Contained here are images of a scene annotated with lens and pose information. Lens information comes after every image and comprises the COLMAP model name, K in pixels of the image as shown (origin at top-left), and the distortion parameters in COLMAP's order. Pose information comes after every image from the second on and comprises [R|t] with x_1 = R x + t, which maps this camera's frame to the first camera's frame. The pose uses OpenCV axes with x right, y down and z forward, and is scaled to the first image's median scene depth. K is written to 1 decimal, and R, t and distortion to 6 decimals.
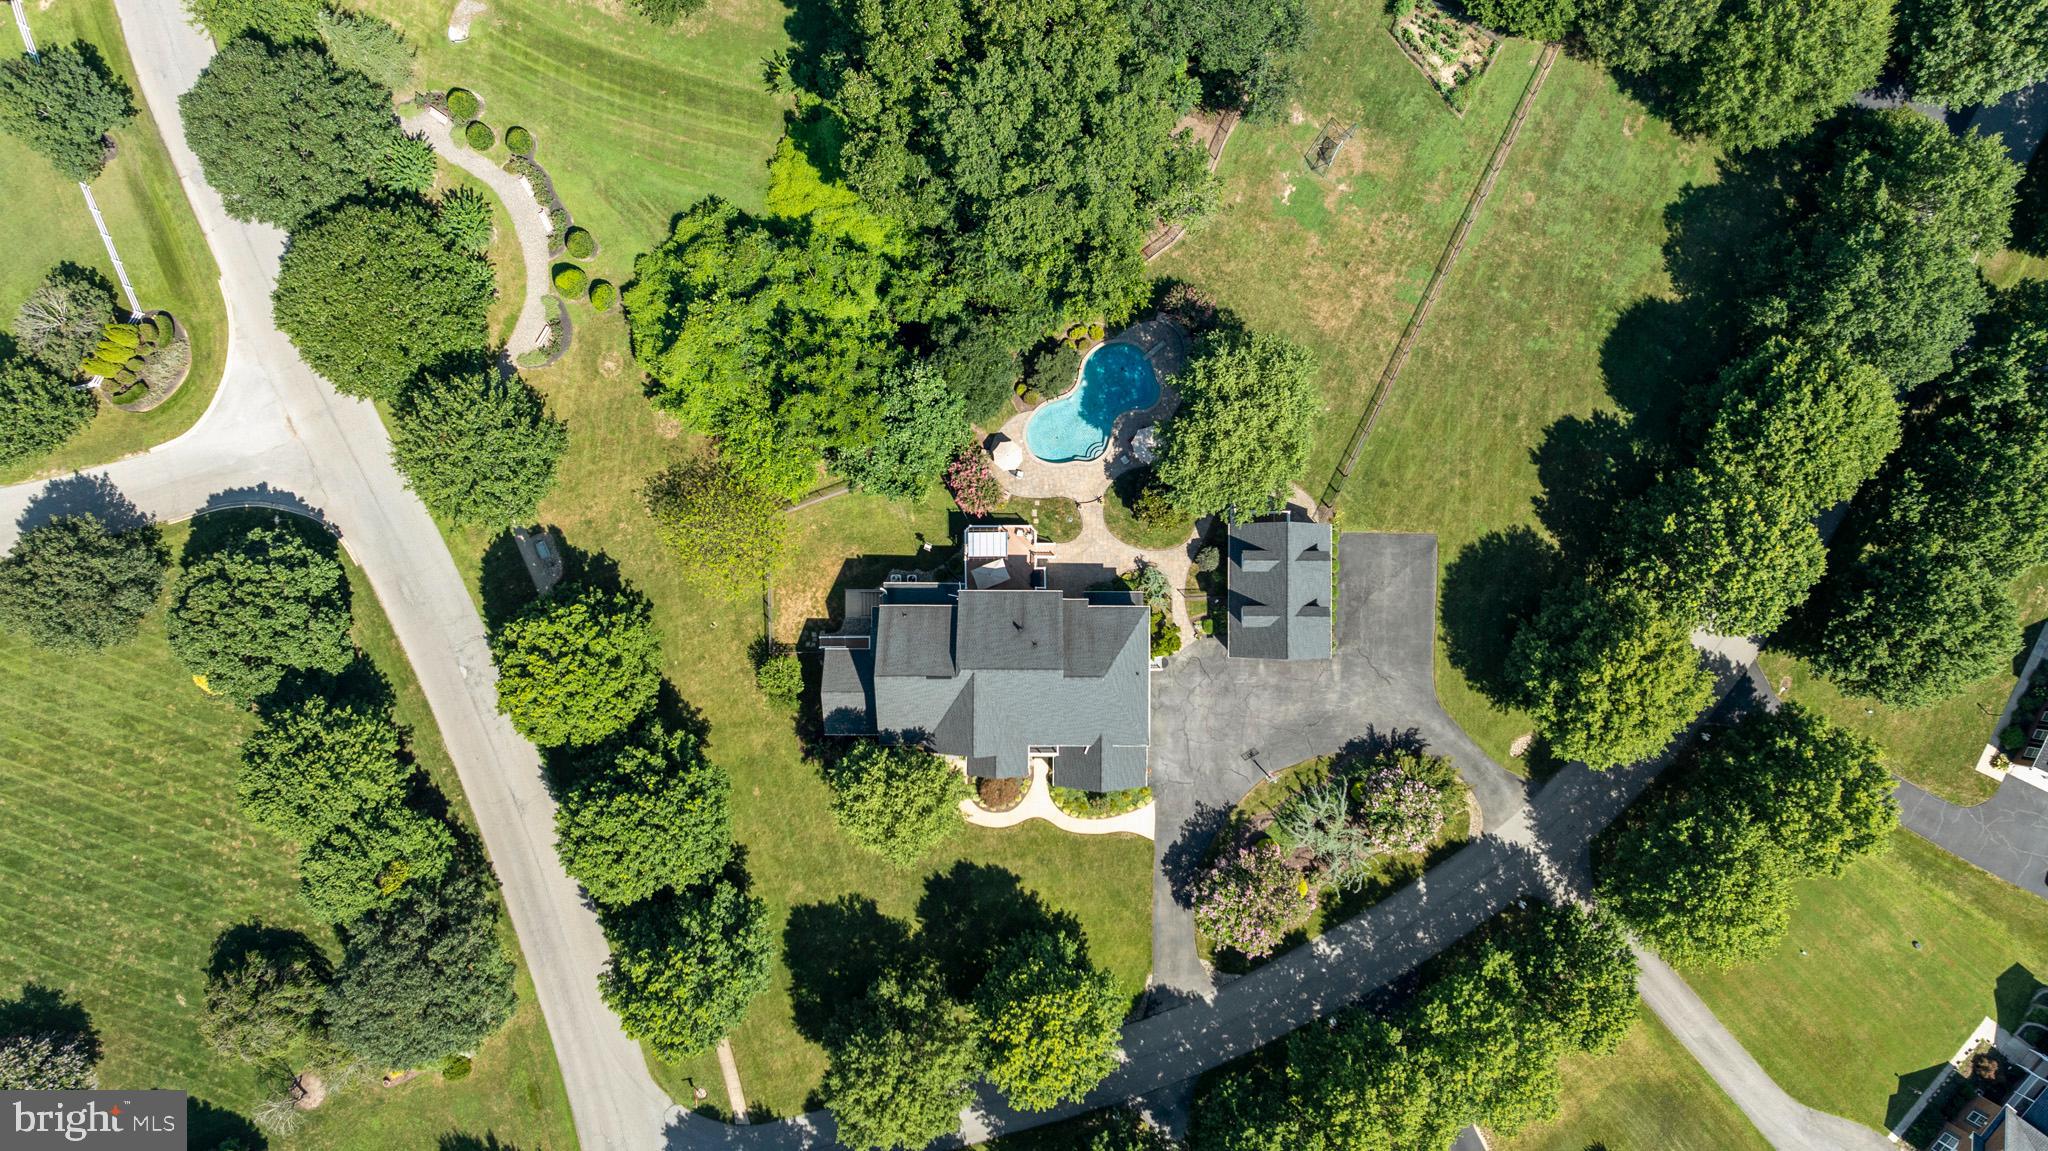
lens RADIAL K [[1441.9, 0, 1024.0], [0, 1441.9, 575.5], [0, 0, 1]] dist [-0.023493, 0.005671]
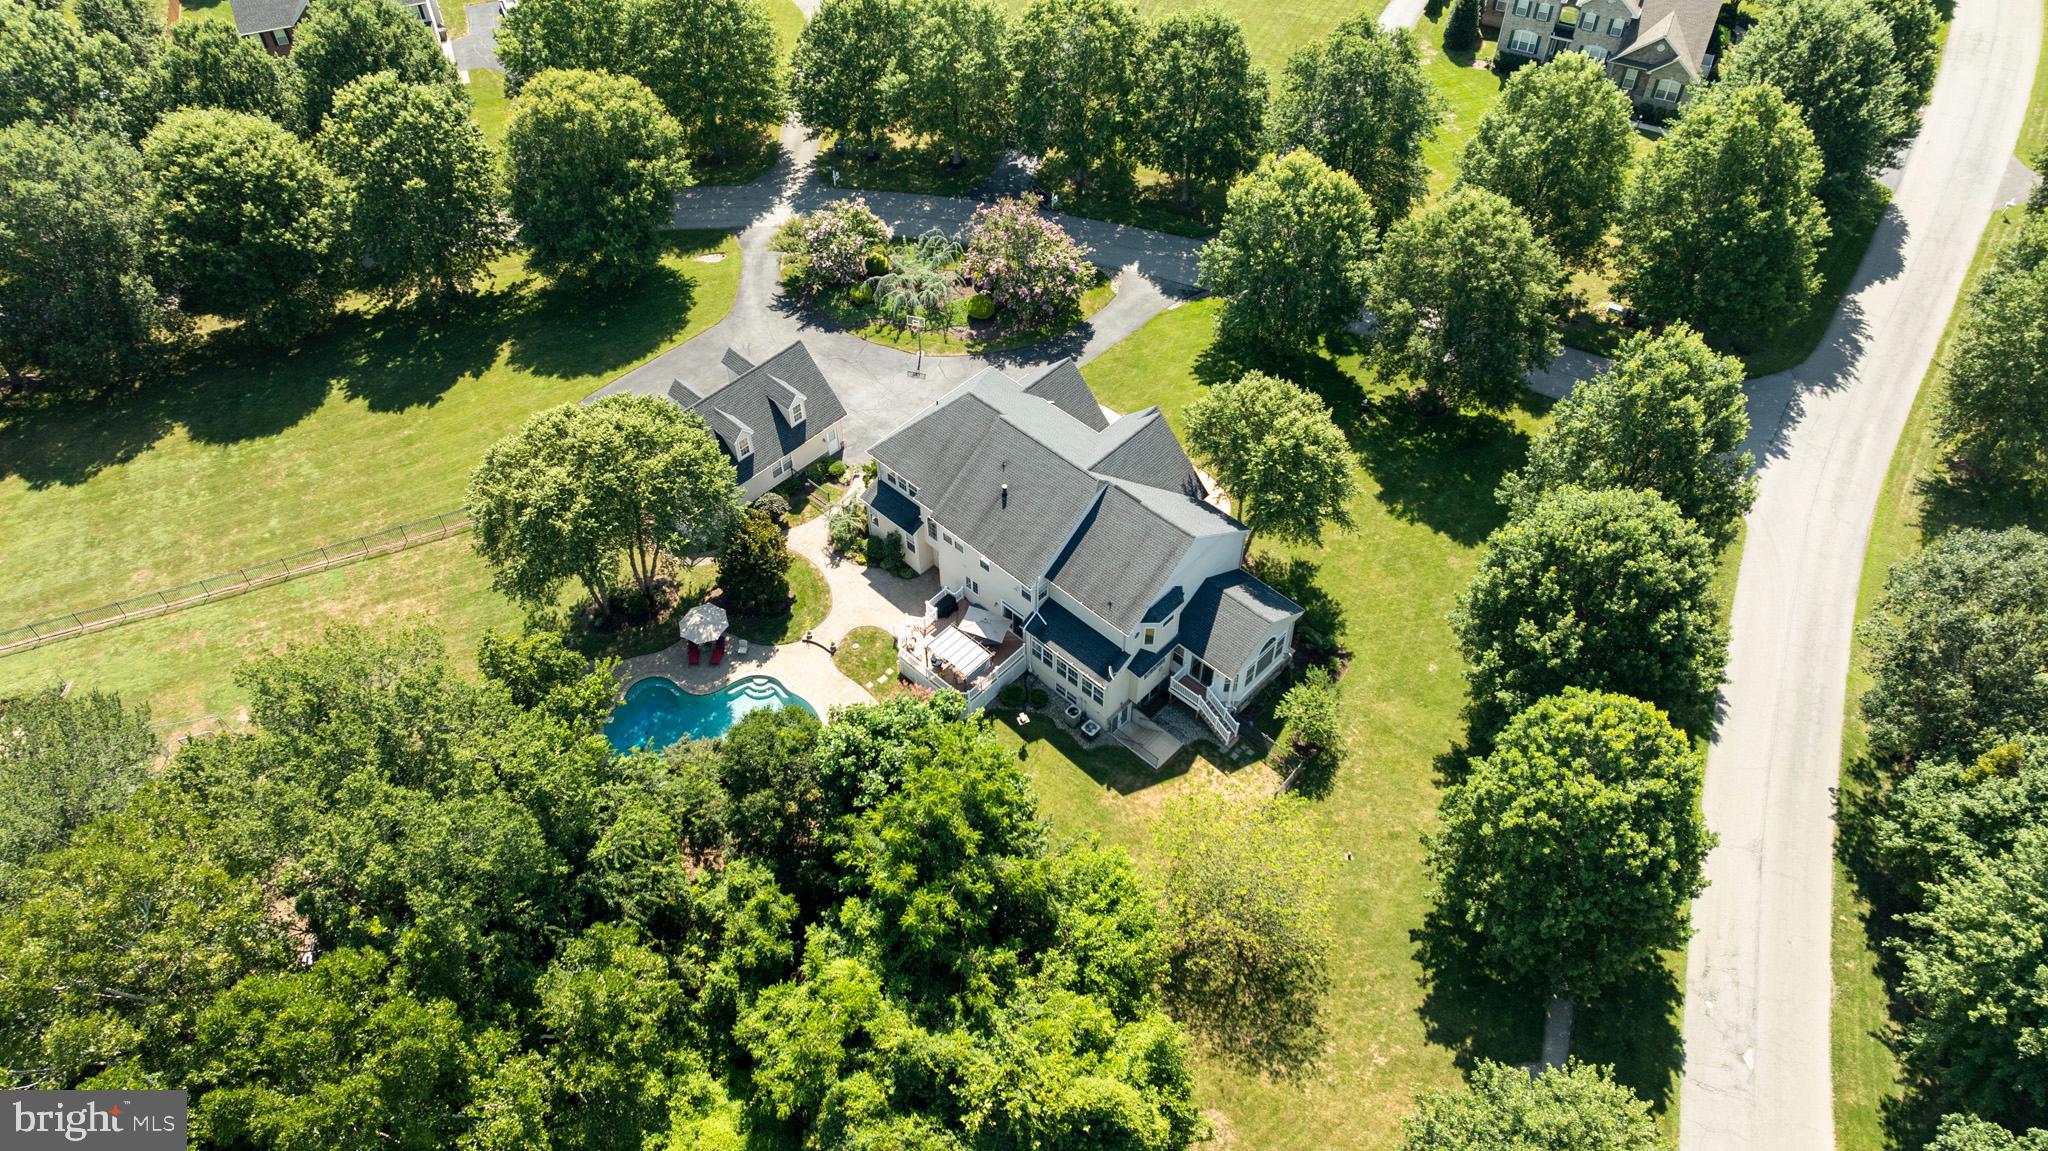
lens RADIAL K [[1441.9, 0, 1024.0], [0, 1441.9, 575.5], [0, 0, 1]] dist [-0.023493, 0.005671]
pose [[-0.729467, -0.507830, 0.458244, -0.343853], [0.684016, -0.541178, 0.489130, -0.315897], [-0.000403, 0.670250, 0.742135, 0.436468]]
